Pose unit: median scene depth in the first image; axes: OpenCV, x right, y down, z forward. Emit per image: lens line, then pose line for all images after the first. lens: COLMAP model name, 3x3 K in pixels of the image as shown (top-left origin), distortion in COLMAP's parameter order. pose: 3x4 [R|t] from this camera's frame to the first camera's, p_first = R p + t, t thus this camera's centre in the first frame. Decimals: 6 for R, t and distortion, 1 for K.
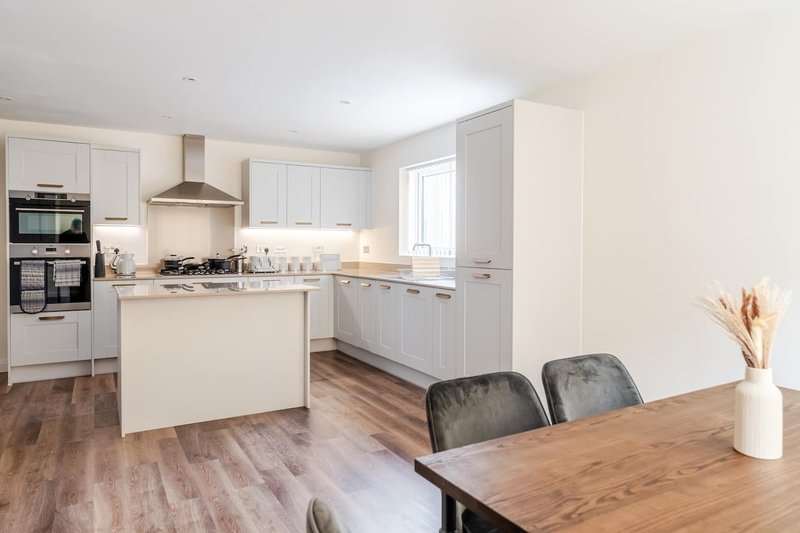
lens RADIAL K [[534.3, 0, 400.2], [0, 534.3, 262.3], [0, 0, 1]] dist [-0.000043, -0.001262]
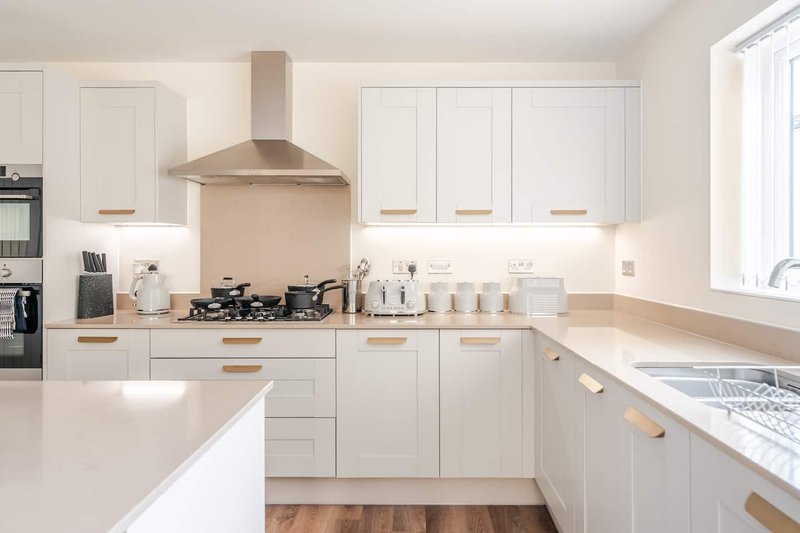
lens RADIAL K [[534.3, 0, 408.1], [0, 534.3, 249.5], [0, 0, 1]] dist [-0.000043, -0.001262]
pose [[0.868873, -0.005148, -0.495009, -0.001486], [-0.013929, 0.999296, -0.034842, -0.024163], [0.494840, 0.037168, 0.868189, 0.579063]]
